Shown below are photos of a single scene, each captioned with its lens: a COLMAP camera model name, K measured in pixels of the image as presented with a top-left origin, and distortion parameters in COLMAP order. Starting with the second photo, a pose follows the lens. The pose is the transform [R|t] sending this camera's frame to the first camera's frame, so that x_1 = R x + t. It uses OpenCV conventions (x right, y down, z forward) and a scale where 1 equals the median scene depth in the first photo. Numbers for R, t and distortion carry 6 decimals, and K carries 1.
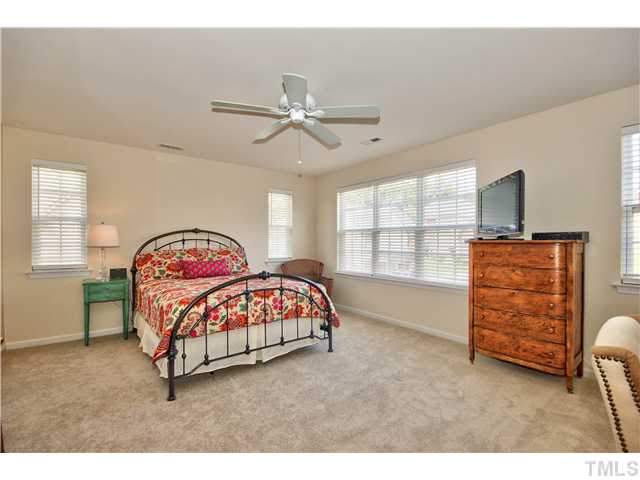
lens RADIAL K [[295.4, 0, 319.7], [0, 295.4, 240.7], [0, 0, 1]] dist [0.007101, -0.001390]
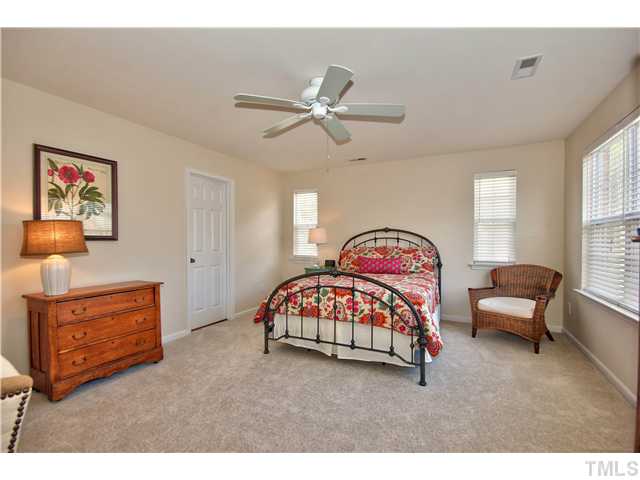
lens RADIAL K [[295.4, 0, 321.3], [0, 295.4, 243.4], [0, 0, 1]] dist [0.007101, -0.001390]
pose [[0.444100, 0.008562, -0.895936, 0.633154], [0.004167, 0.999924, 0.011621, 0.002490], [0.895968, -0.008894, 0.444030, 0.456257]]
